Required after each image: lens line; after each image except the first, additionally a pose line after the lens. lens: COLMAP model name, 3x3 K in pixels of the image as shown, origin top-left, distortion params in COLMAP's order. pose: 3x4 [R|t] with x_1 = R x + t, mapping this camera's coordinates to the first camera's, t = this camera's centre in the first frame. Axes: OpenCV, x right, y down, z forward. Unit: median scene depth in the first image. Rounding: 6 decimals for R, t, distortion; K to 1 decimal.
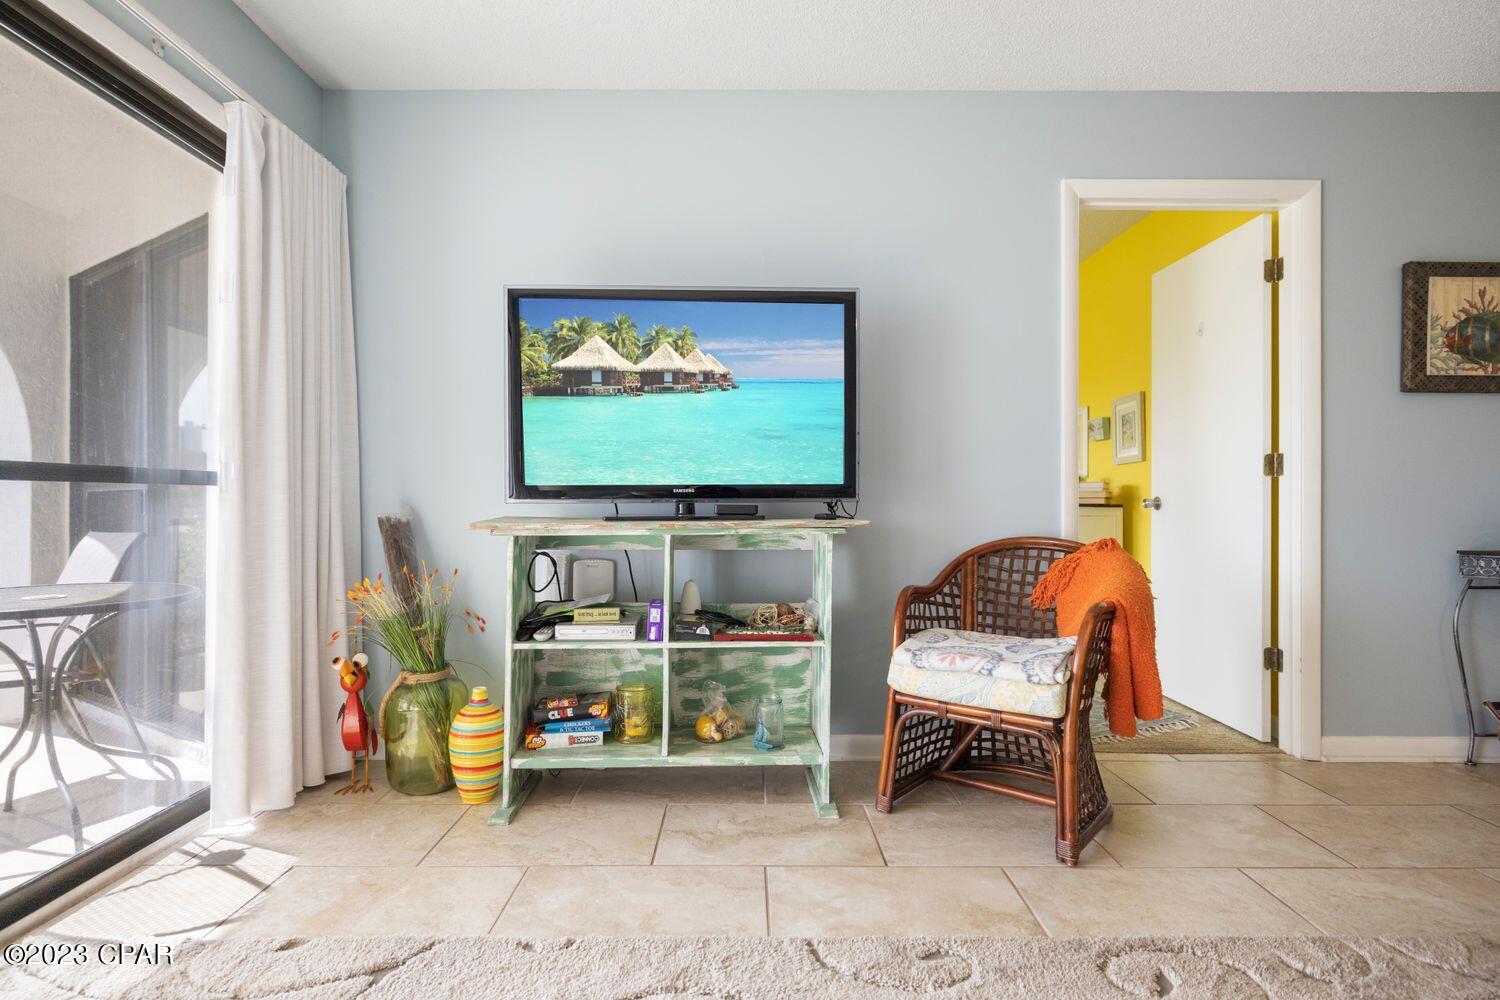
lens RADIAL K [[753.7, 0, 747.4], [0, 753.7, 503.6], [0, 0, 1]] dist [-0.000975, -0.002097]
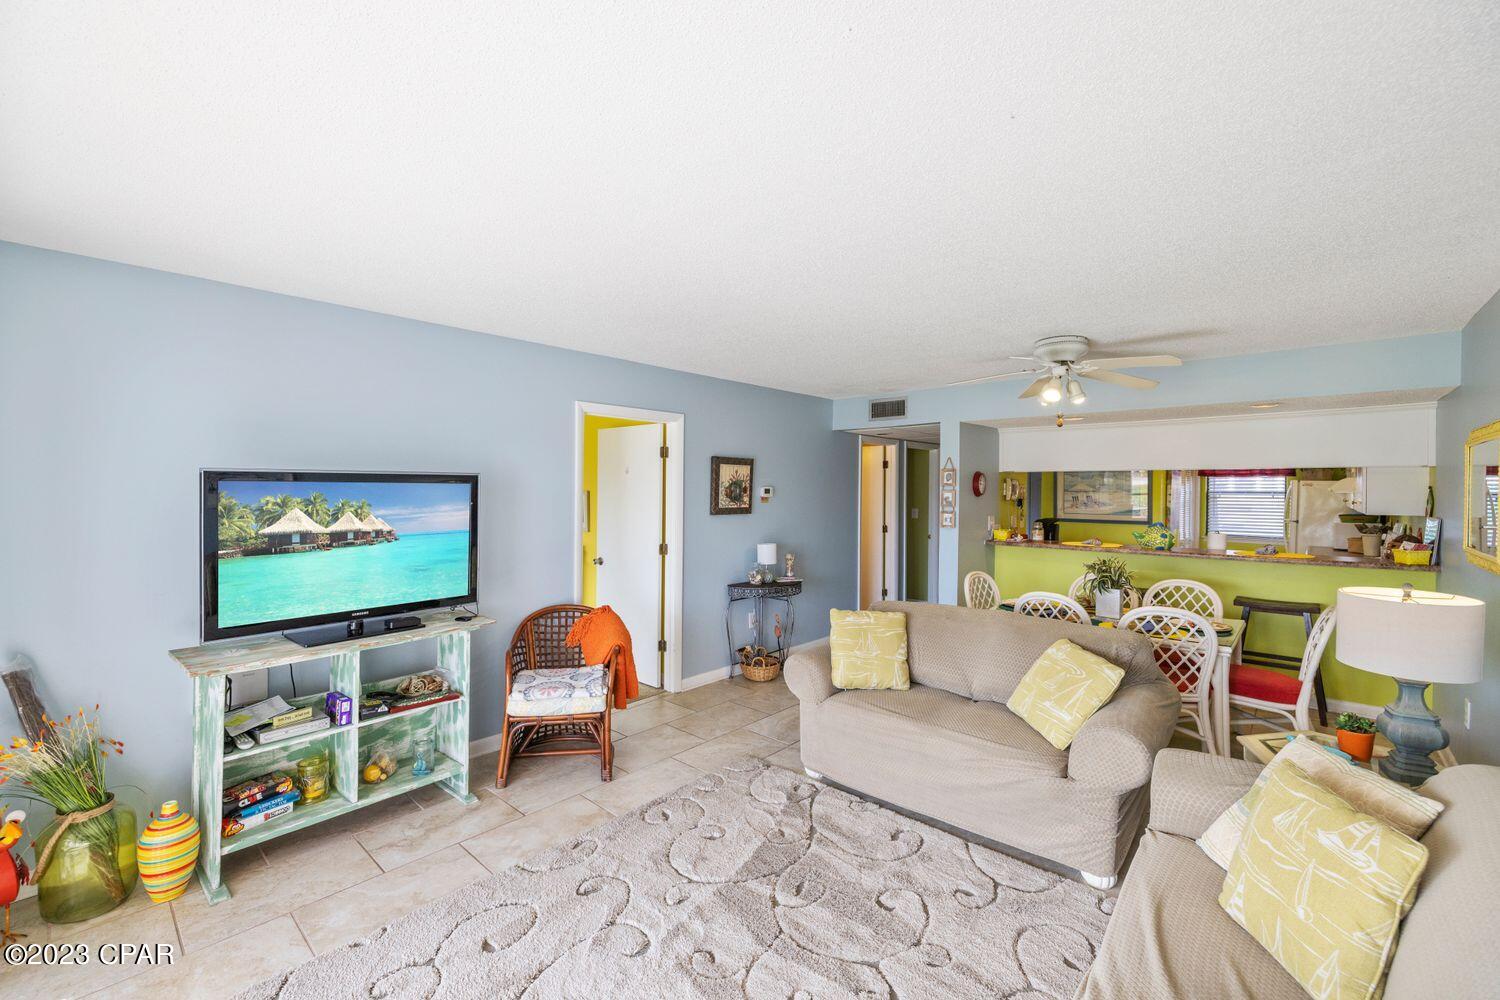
lens RADIAL K [[632.0, 0, 739.4], [0, 632.0, 493.6], [0, 0, 1]] dist [-0.002135, 0.000339]
pose [[0.672366, -0.001991, 0.740216, -0.482915], [-0.007314, 0.999930, 0.009334, -0.257301], [-0.740183, -0.011690, 0.672304, -0.327580]]
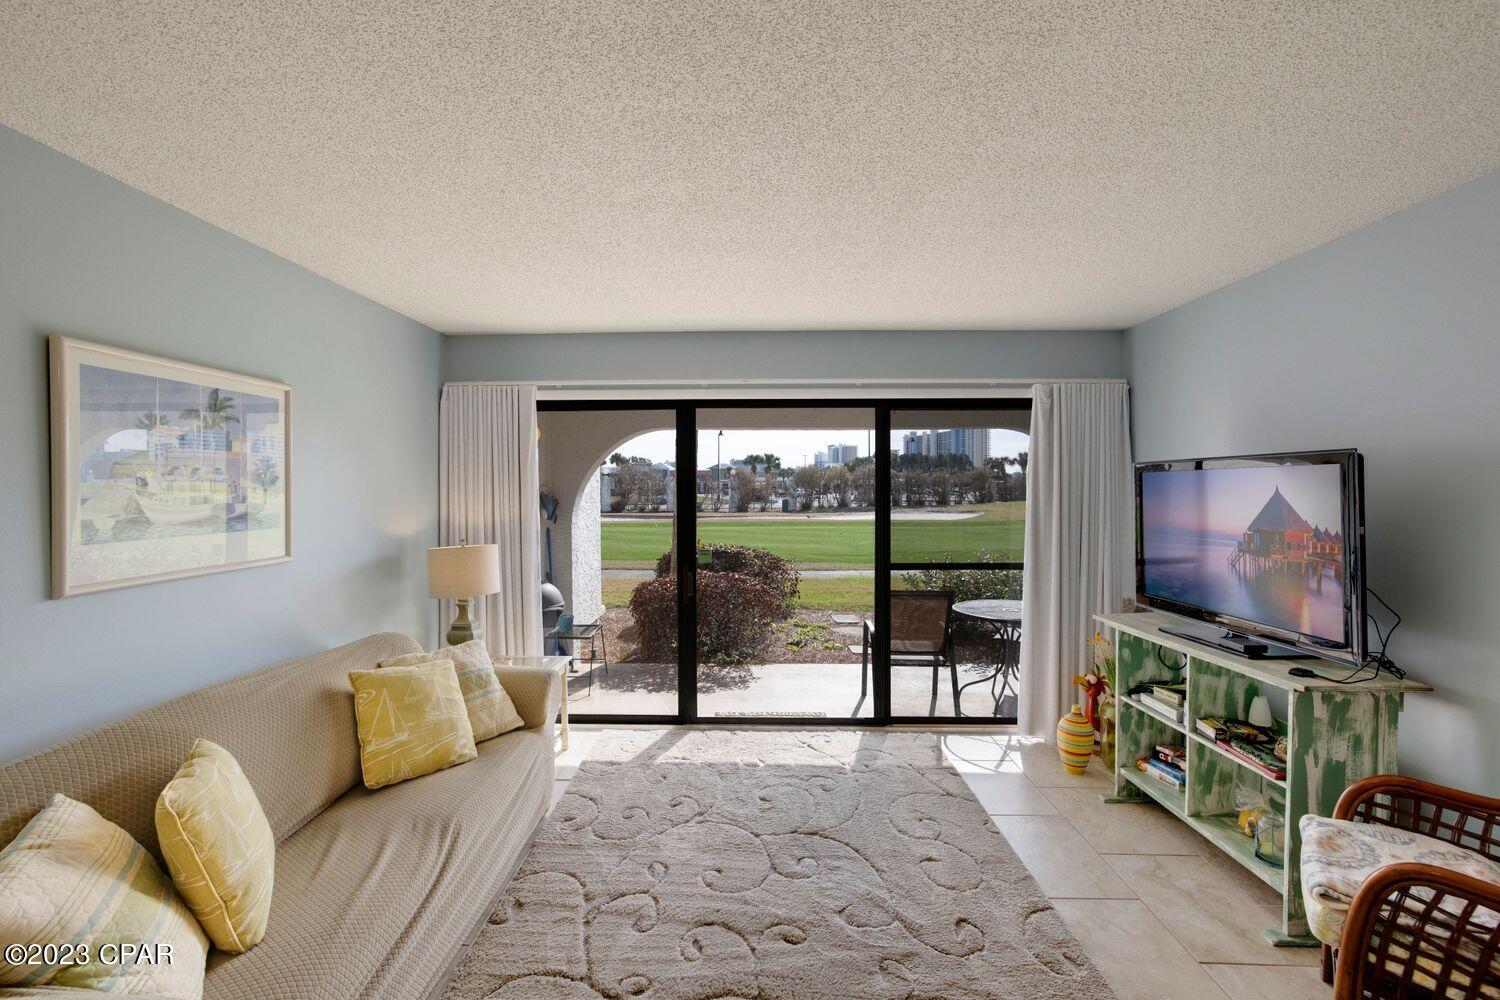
lens RADIAL K [[649.2, 0, 736.7], [0, 649.2, 492.5], [0, 0, 1]] dist [-0.016668, 0.005753]
pose [[-0.037068, 0.008210, -0.999279, 1.003134], [0.005170, 0.999954, 0.008024, -0.238675], [0.999299, -0.004869, -0.037109, 0.235092]]
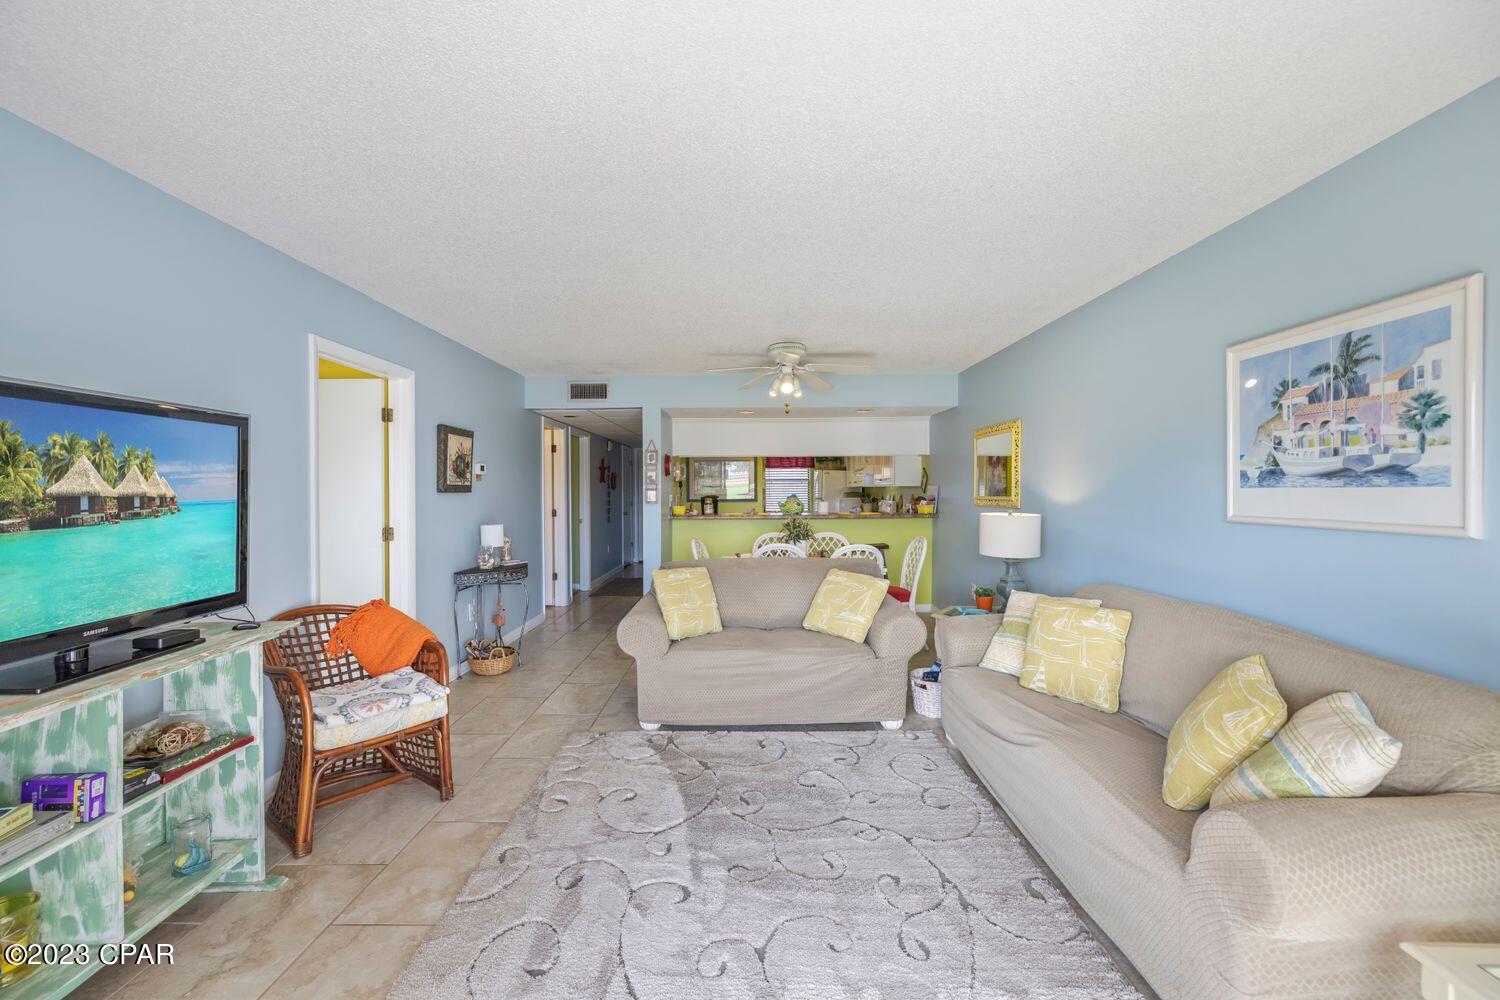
lens RADIAL K [[632.0, 0, 750.0], [0, 632.0, 490.0], [0, 0, 1]] dist [-0.002135, 0.000339]
pose [[-0.005664, -0.000909, 0.999984, -0.805515], [0.003899, 0.999992, 0.000931, -0.174278], [-0.999976, 0.003904, -0.005661, 0.266849]]
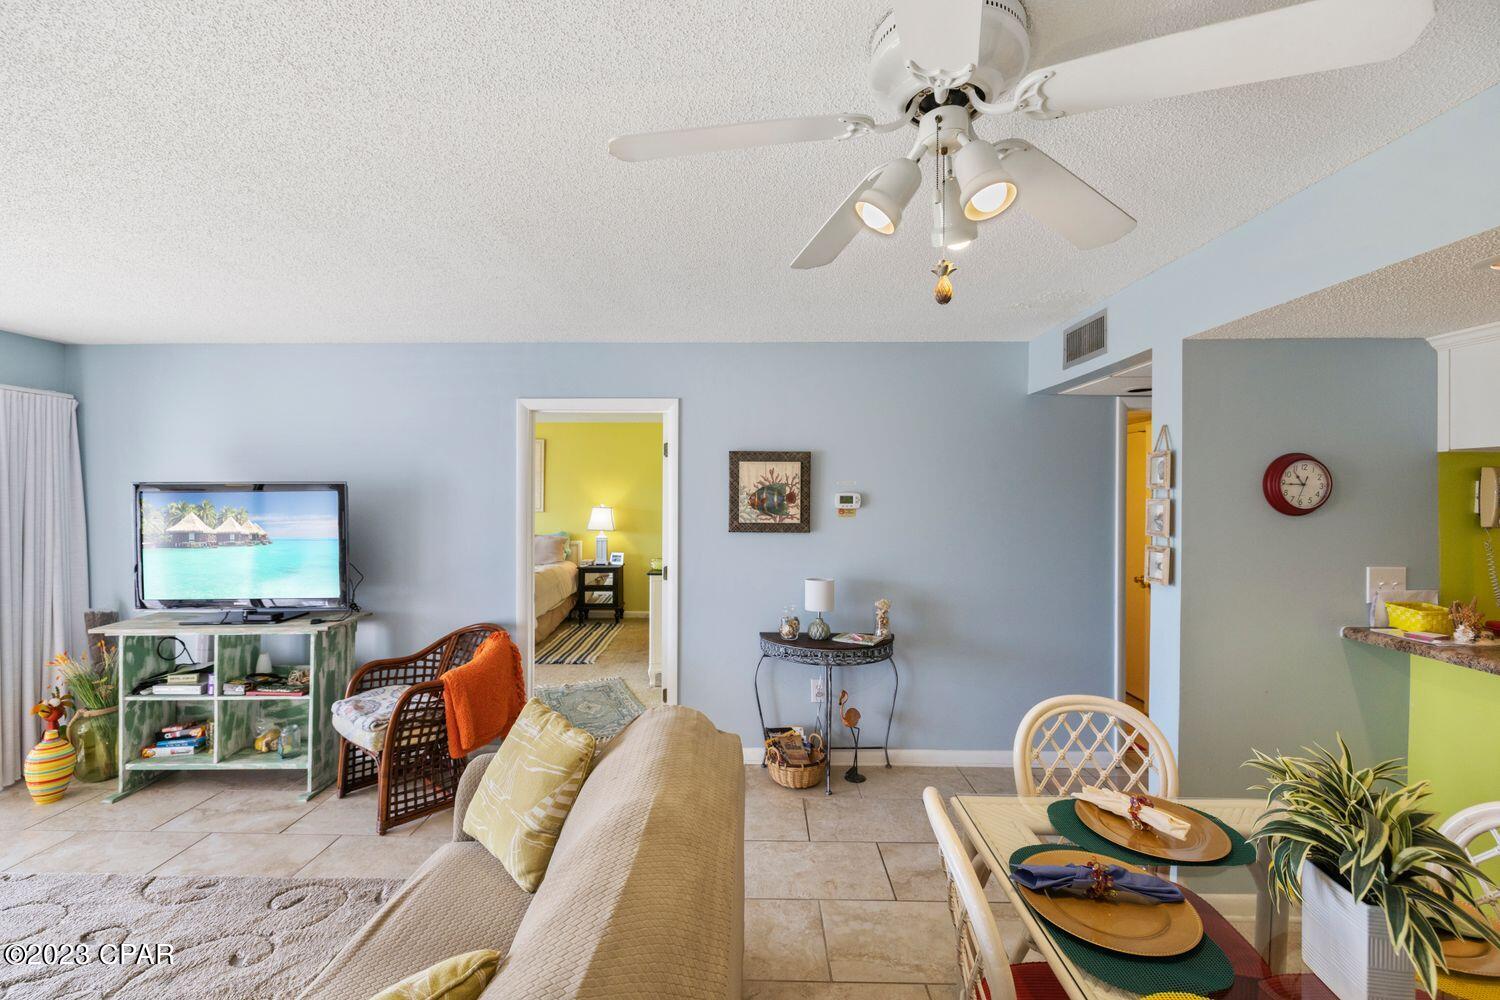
lens RADIAL K [[632.0, 0, 755.6], [0, 632.0, 489.2], [0, 0, 1]] dist [-0.002135, 0.000339]
pose [[0.999846, 0.001006, -0.017519, 1.075893], [-0.001028, 0.999999, -0.001230, -0.268464], [0.017518, 0.001248, 0.999846, -0.382110]]
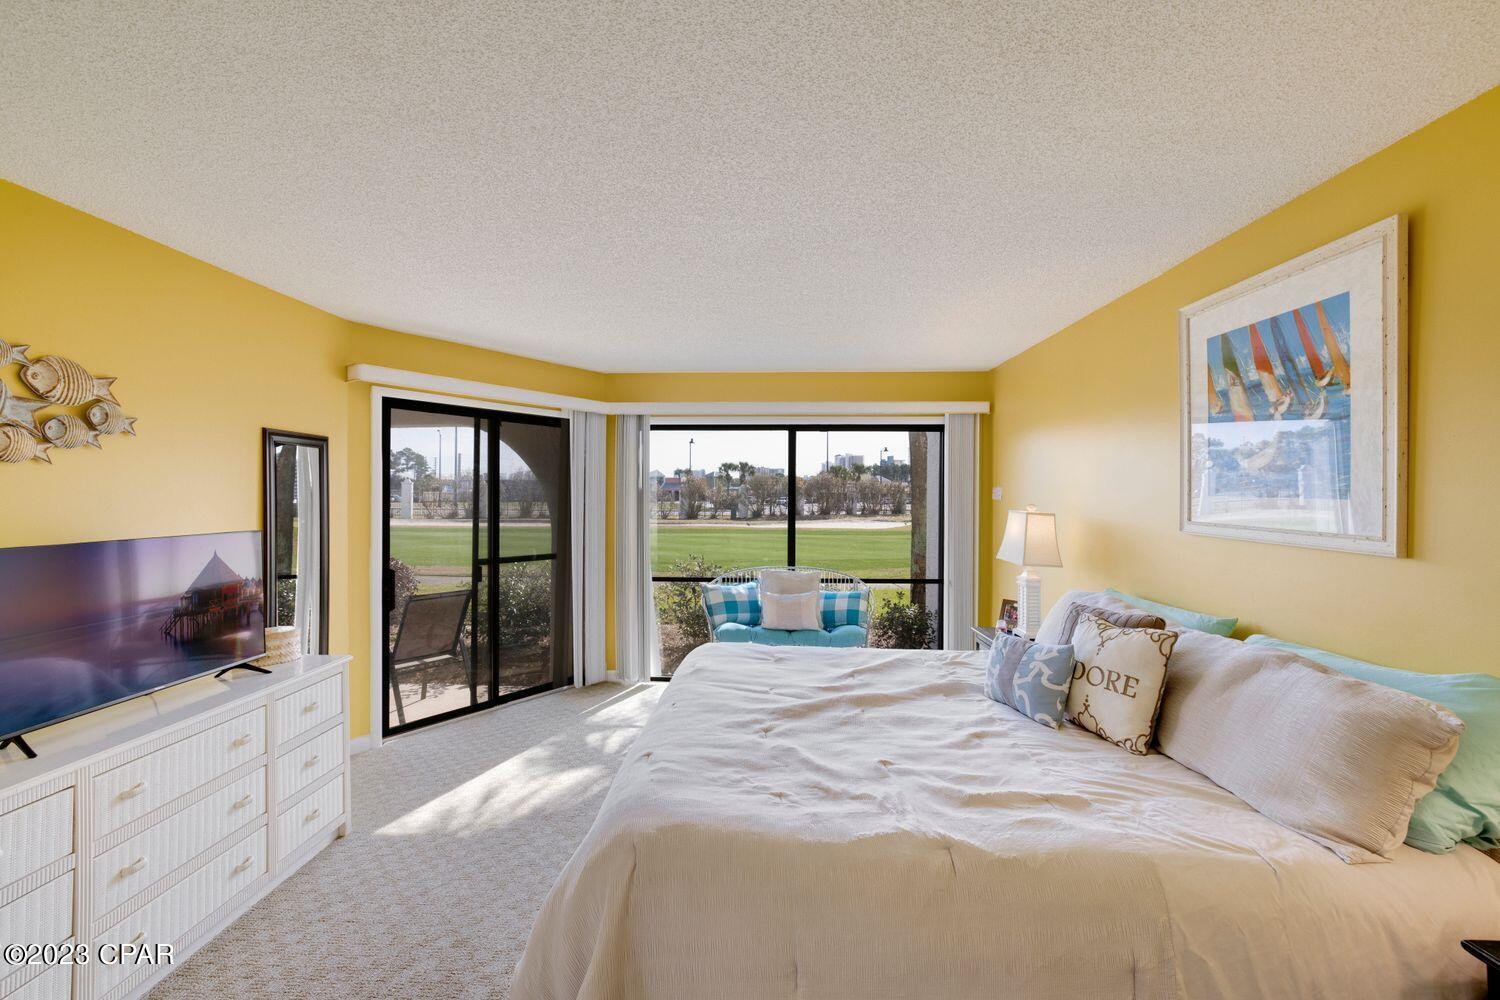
lens RADIAL K [[649.2, 0, 734.6], [0, 649.2, 483.2], [0, 0, 1]] dist [-0.016668, 0.005753]
pose [[-0.050102, -0.017765, -0.998586, 0.662051], [-0.006230, 0.999828, -0.017474, -0.218417], [0.998725, 0.005346, -0.050204, 2.189618]]
